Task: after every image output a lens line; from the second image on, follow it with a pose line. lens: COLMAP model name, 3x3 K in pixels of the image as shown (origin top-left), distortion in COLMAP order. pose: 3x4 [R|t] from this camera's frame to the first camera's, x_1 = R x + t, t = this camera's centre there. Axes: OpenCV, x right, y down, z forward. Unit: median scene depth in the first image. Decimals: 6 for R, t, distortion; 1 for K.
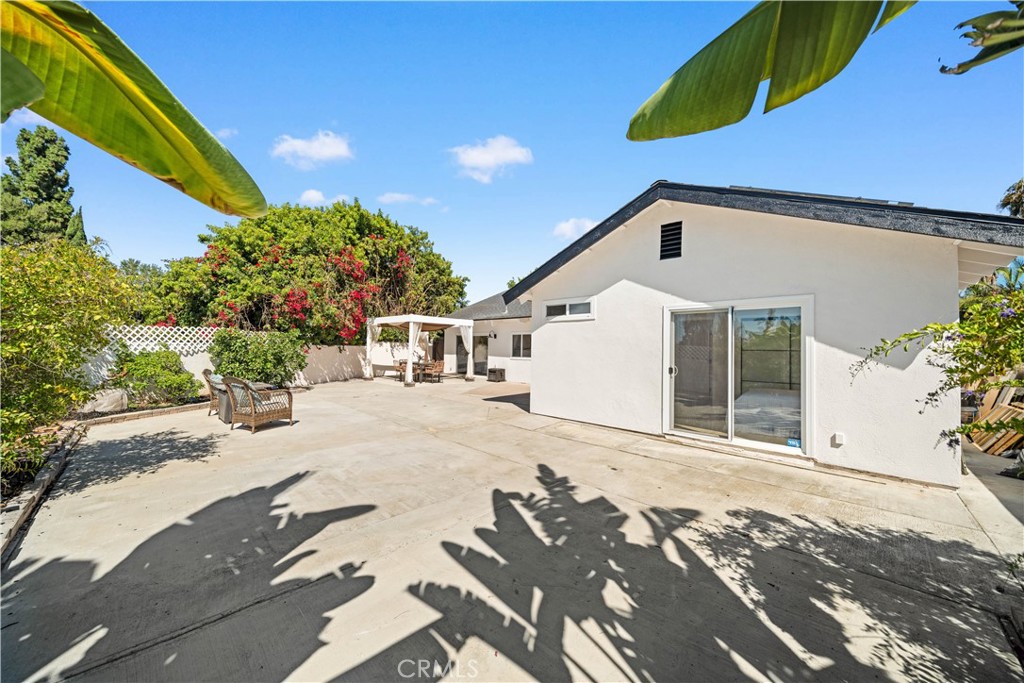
lens RADIAL K [[359.0, 0, 512.0], [0, 359.0, 341.5], [0, 0, 1]] dist [-0.001139, -0.000107]
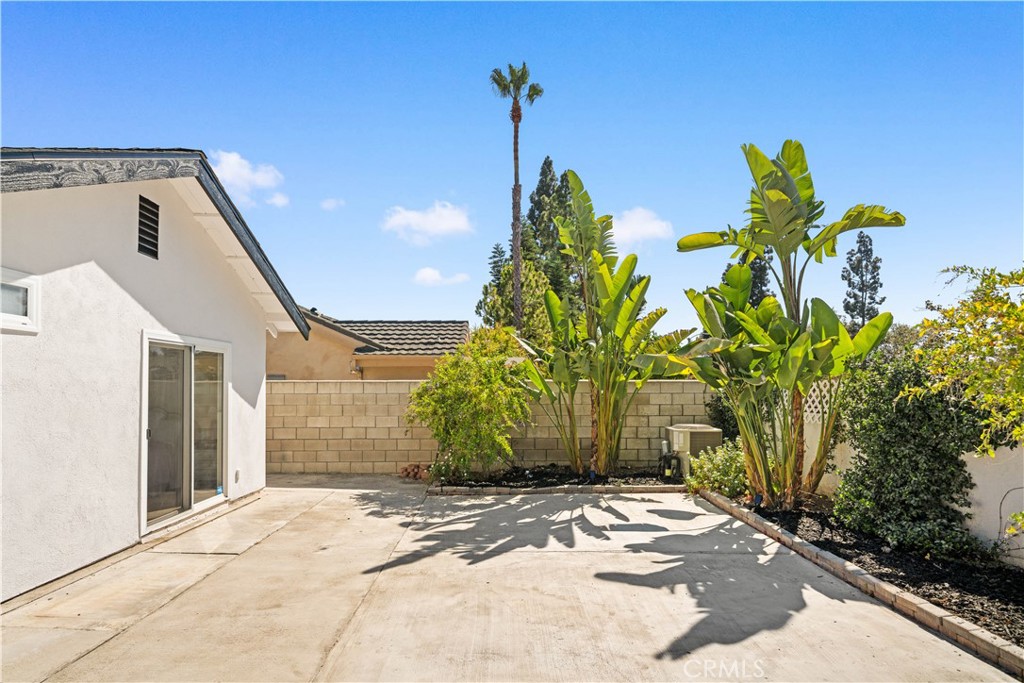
lens RADIAL K [[551.6, 0, 510.1], [0, 551.6, 373.7], [0, 0, 1]] dist [-0.001166, 0.000161]
pose [[-0.710923, -0.002624, 0.703265, -1.231318], [-0.030059, 0.999193, -0.026658, -0.032616], [-0.702627, -0.040092, -0.710428, 2.198001]]
